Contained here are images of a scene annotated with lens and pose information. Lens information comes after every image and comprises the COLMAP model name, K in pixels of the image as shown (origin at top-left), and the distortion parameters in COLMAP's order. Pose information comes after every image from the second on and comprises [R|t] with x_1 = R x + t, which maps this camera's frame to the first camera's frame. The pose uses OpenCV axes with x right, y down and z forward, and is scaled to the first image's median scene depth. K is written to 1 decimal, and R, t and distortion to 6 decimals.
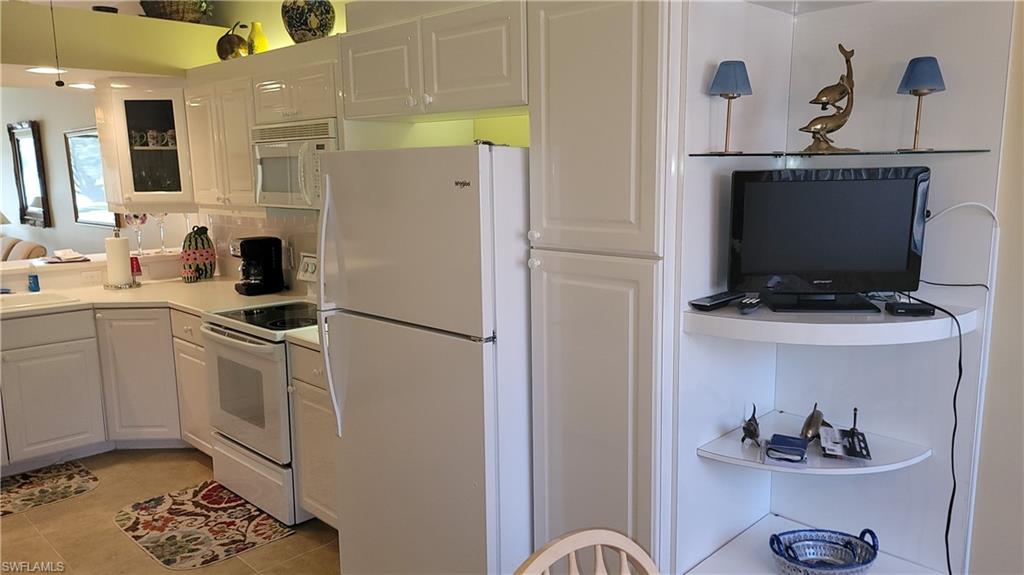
lens RADIAL K [[747.9, 0, 511.8], [0, 747.9, 293.7], [0, 0, 1]] dist [0.025972, 0.000642]
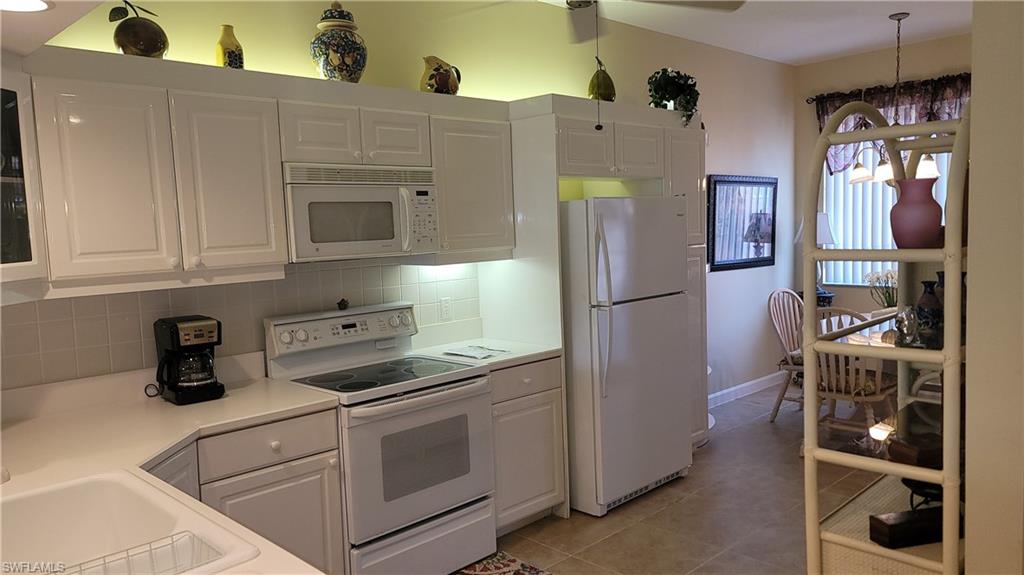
lens RADIAL K [[747.9, 0, 511.3], [0, 747.9, 286.8], [0, 0, 1]] dist [0.025972, 0.000642]
pose [[0.023277, -0.077666, 0.996708, -1.299626], [0.196851, 0.977816, 0.071596, -0.118827], [-0.980157, 0.194536, 0.038049, 0.865519]]
